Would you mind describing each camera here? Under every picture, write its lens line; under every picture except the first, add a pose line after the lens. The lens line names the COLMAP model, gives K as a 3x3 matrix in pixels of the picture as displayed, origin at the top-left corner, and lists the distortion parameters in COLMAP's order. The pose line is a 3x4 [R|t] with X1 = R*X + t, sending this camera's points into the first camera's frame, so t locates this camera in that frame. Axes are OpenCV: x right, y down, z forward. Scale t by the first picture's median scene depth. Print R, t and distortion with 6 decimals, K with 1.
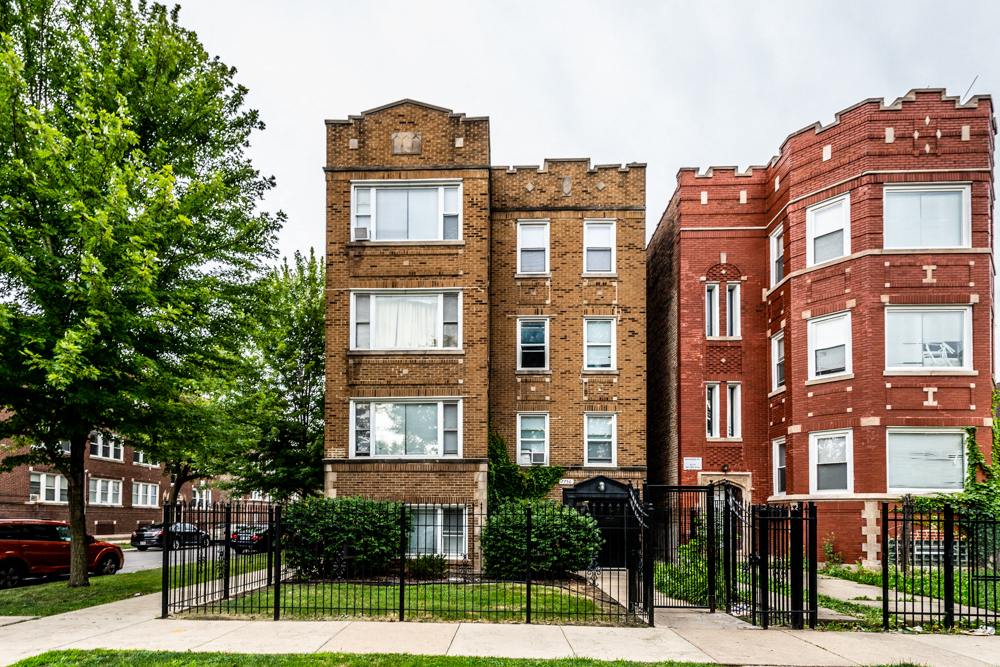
lens RADIAL K [[524.2, 0, 500.0], [0, 524.2, 333.5], [0, 0, 1]] dist [-0.000312, -0.000210]
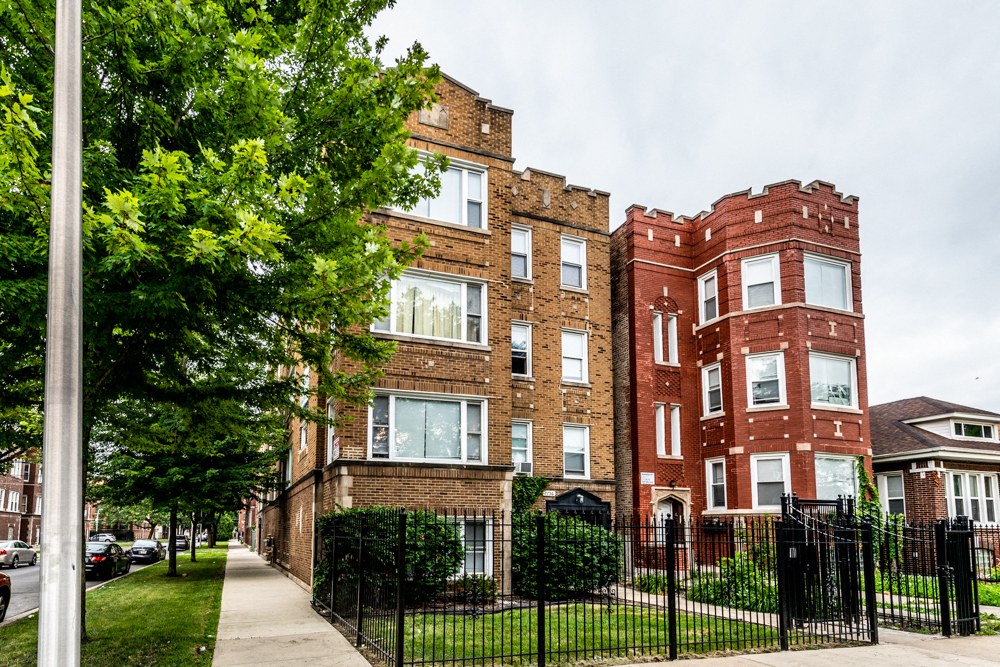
lens RADIAL K [[512.4, 0, 499.9], [0, 512.4, 325.8], [0, 0, 1]] dist [0.001573, -0.000061]
pose [[0.936135, 0.127401, 0.327751, -0.297364], [-0.113560, 0.991650, -0.061115, 0.040546], [-0.332800, 0.019992, 0.942785, 0.120179]]
